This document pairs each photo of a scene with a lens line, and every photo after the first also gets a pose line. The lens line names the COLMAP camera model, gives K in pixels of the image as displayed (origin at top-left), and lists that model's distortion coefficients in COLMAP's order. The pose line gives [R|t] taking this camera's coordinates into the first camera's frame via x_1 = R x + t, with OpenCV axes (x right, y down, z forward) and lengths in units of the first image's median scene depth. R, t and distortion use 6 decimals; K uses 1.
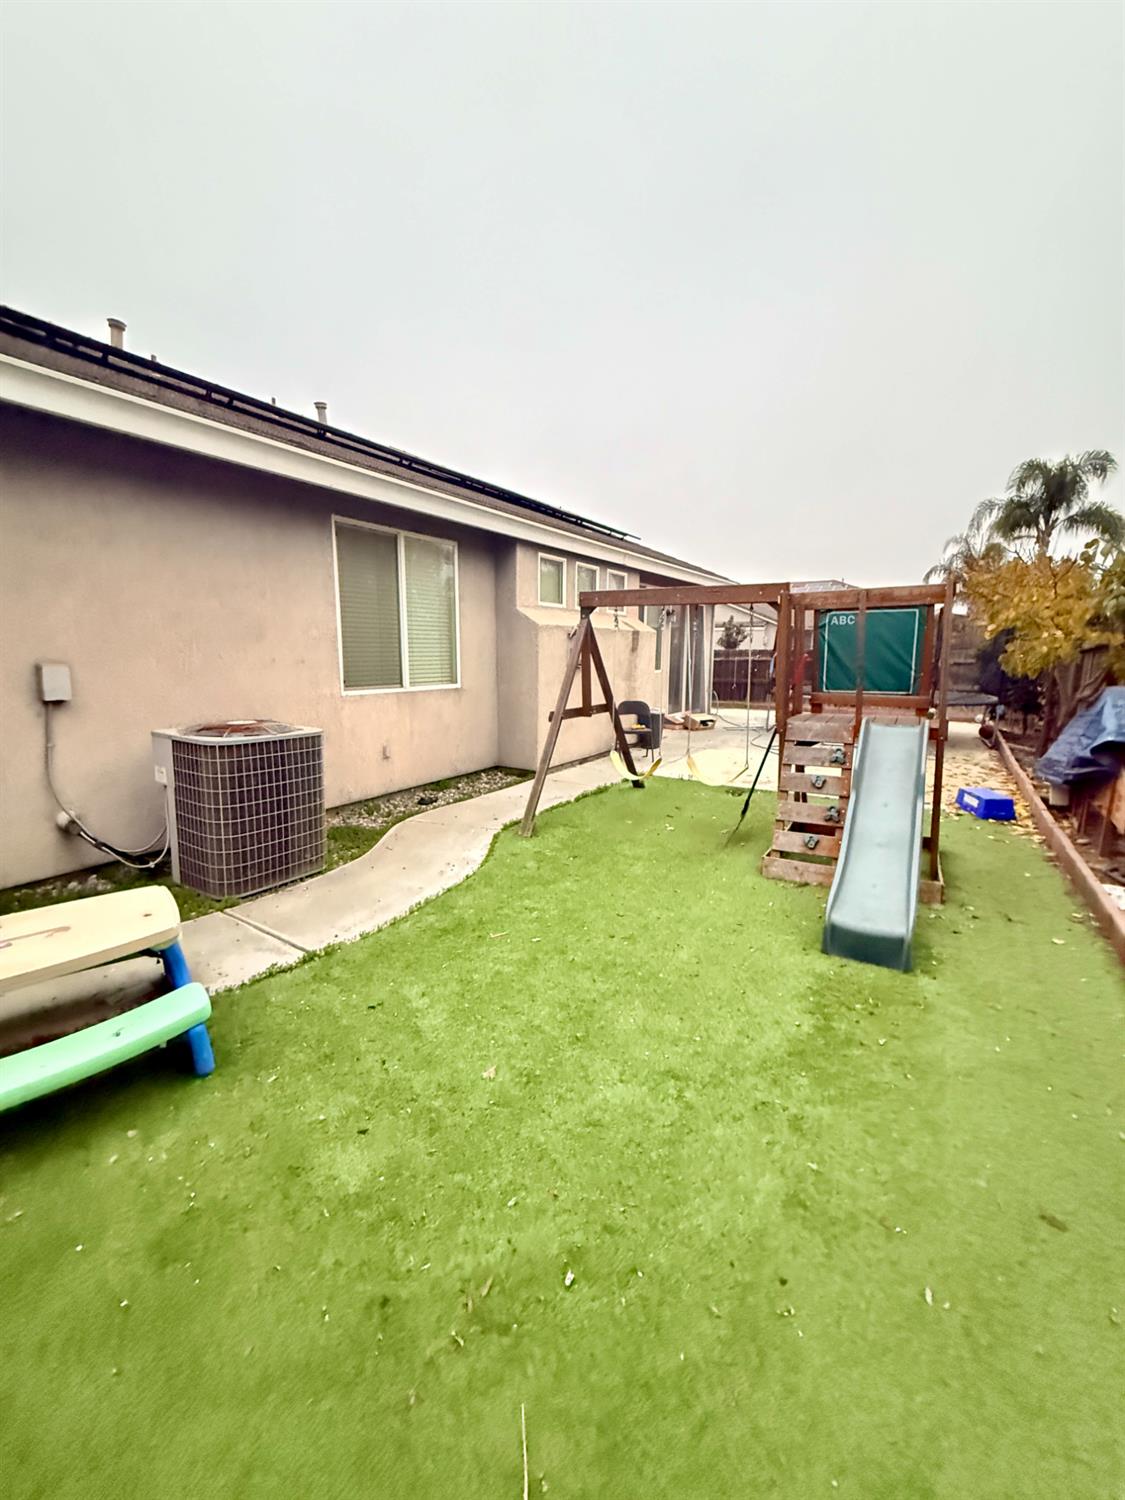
lens RADIAL K [[595.9, 0, 565.6], [0, 595.9, 750.6], [0, 0, 1]] dist [-0.000032, -0.000200]
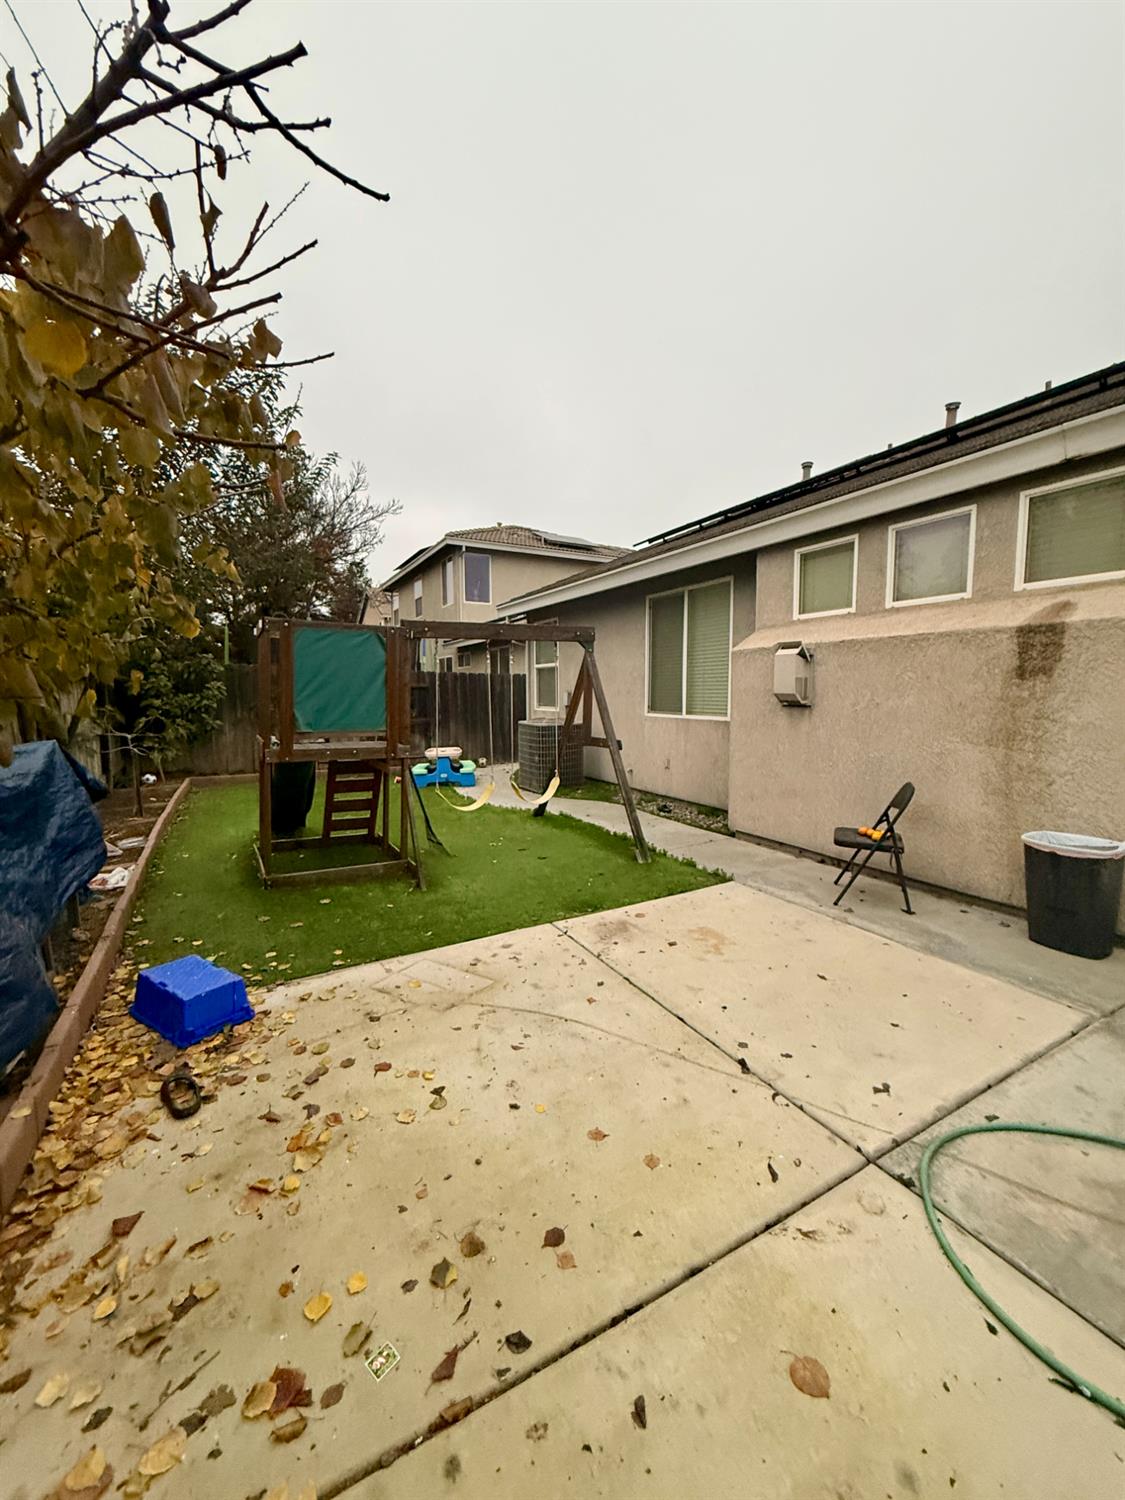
lens RADIAL K [[595.9, 0, 567.9], [0, 595.9, 741.9], [0, 0, 1]] dist [-0.000032, -0.000200]
pose [[-0.472263, 0.077112, -0.878078, 0.886390], [-0.139646, 0.977040, 0.160909, -0.210512], [0.870325, 0.198612, -0.450652, 1.329907]]
